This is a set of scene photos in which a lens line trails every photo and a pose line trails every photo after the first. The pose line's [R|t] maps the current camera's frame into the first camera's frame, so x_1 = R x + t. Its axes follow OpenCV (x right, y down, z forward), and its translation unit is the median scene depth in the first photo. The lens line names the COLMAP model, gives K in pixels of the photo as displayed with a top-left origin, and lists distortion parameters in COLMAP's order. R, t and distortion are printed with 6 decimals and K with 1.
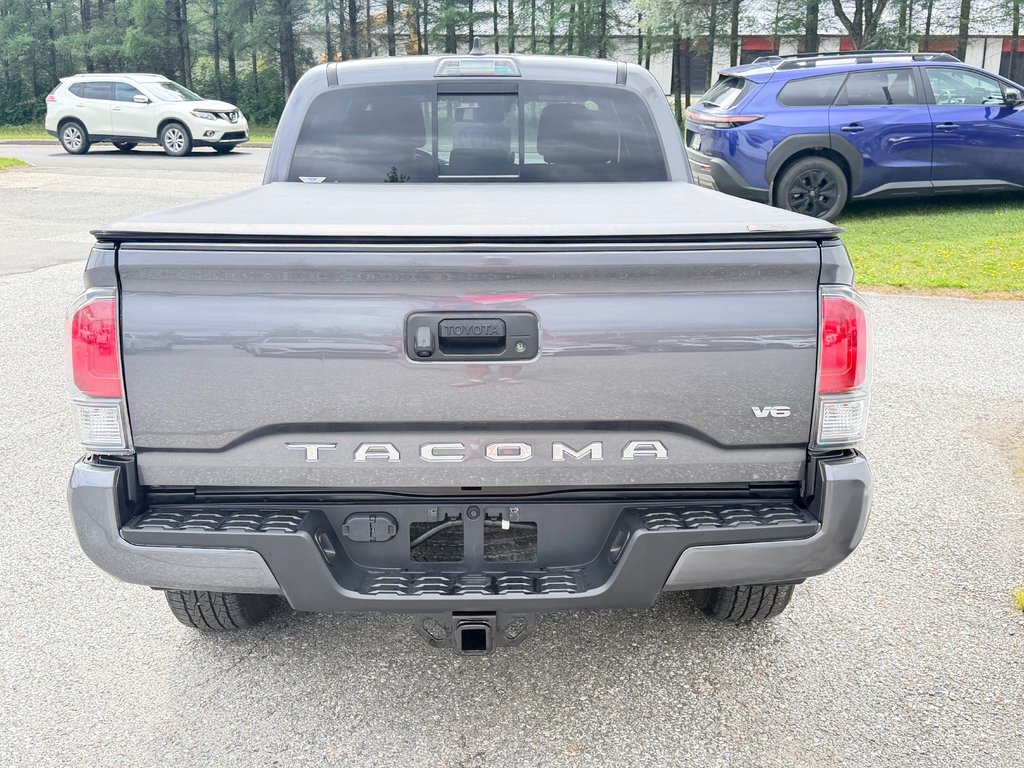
lens RADIAL K [[1153.0, 0, 532.3], [0, 1153.0, 382.9], [0, 0, 1]] dist [0.132062, -0.008958]
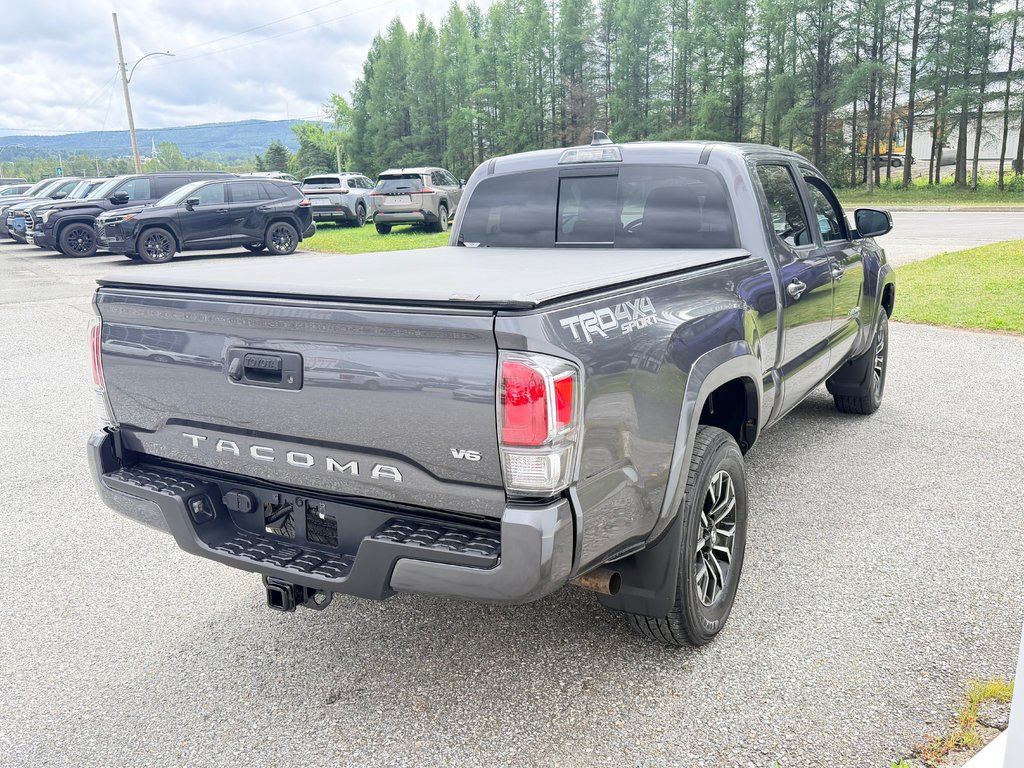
lens RADIAL K [[880.4, 0, 521.3], [0, 880.4, 383.7], [0, 0, 1]] dist [0.173853, -0.340696]
pose [[0.855603, 0.092388, -0.509322, 0.687001], [-0.096735, 0.995147, 0.018011, -0.066149], [0.508514, 0.033859, 0.860388, 0.262040]]
